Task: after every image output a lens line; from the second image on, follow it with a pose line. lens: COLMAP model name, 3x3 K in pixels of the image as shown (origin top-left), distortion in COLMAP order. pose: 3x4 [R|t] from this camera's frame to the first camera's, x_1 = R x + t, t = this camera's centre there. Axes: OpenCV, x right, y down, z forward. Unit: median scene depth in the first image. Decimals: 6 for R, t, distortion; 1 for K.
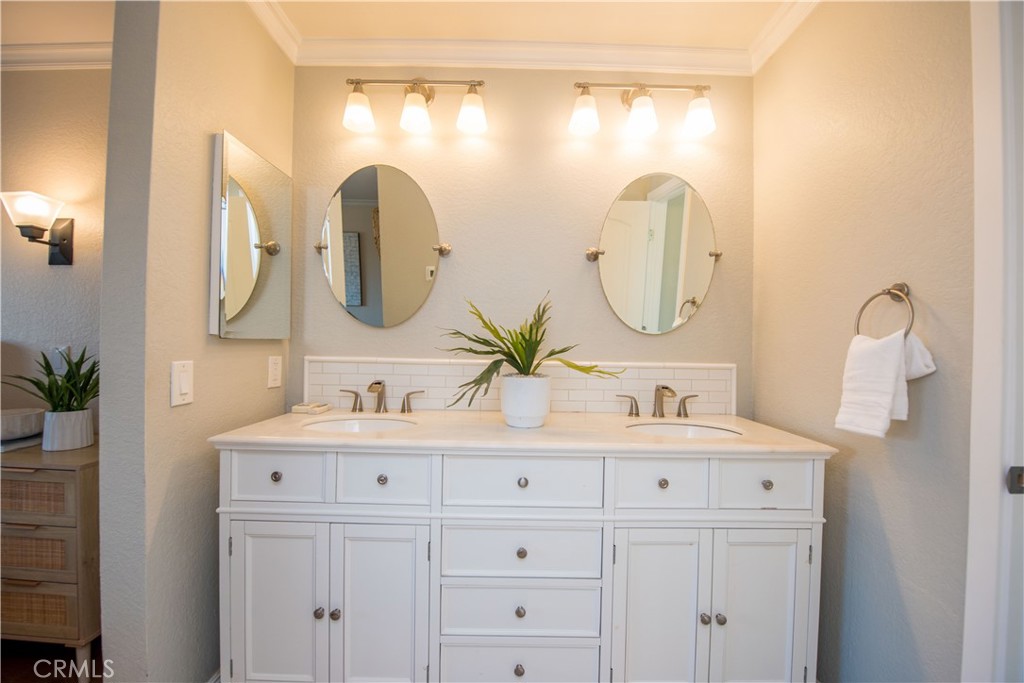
lens RADIAL K [[411.8, 0, 509.4], [0, 411.8, 342.7], [0, 0, 1]] dist [-0.008323, -0.006503]
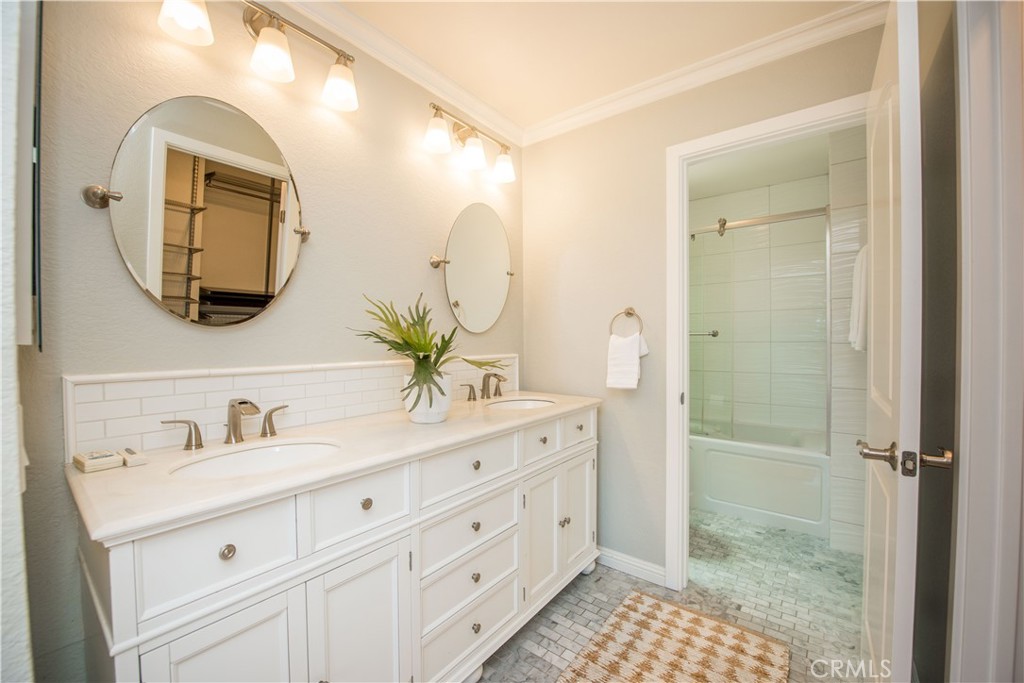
lens RADIAL K [[411.8, 0, 509.4], [0, 411.8, 342.7], [0, 0, 1]] dist [-0.008323, -0.006503]
pose [[0.618198, -0.027724, 0.785534, -0.587054], [0.008334, 0.999553, 0.028719, -0.026969], [-0.785978, -0.011208, 0.618152, 0.159606]]
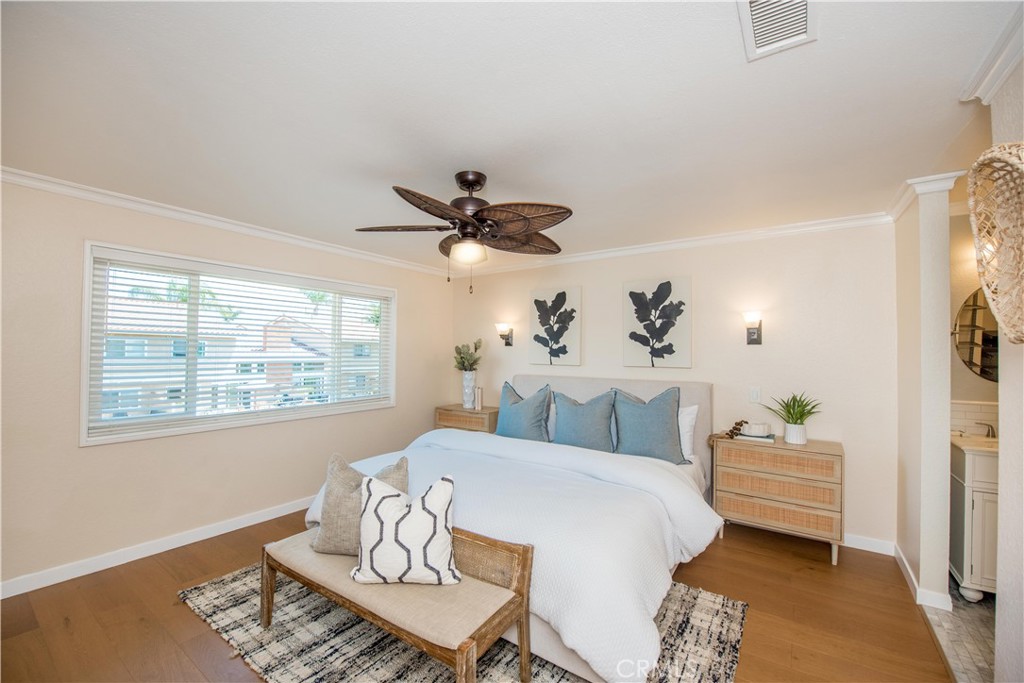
lens RADIAL K [[411.8, 0, 509.4], [0, 411.8, 342.7], [0, 0, 1]] dist [-0.008323, -0.006503]
pose [[0.829099, -0.018268, -0.558804, -1.053458], [0.006961, 0.999726, -0.022353, -0.178708], [0.559059, 0.014643, 0.828999, -1.338416]]
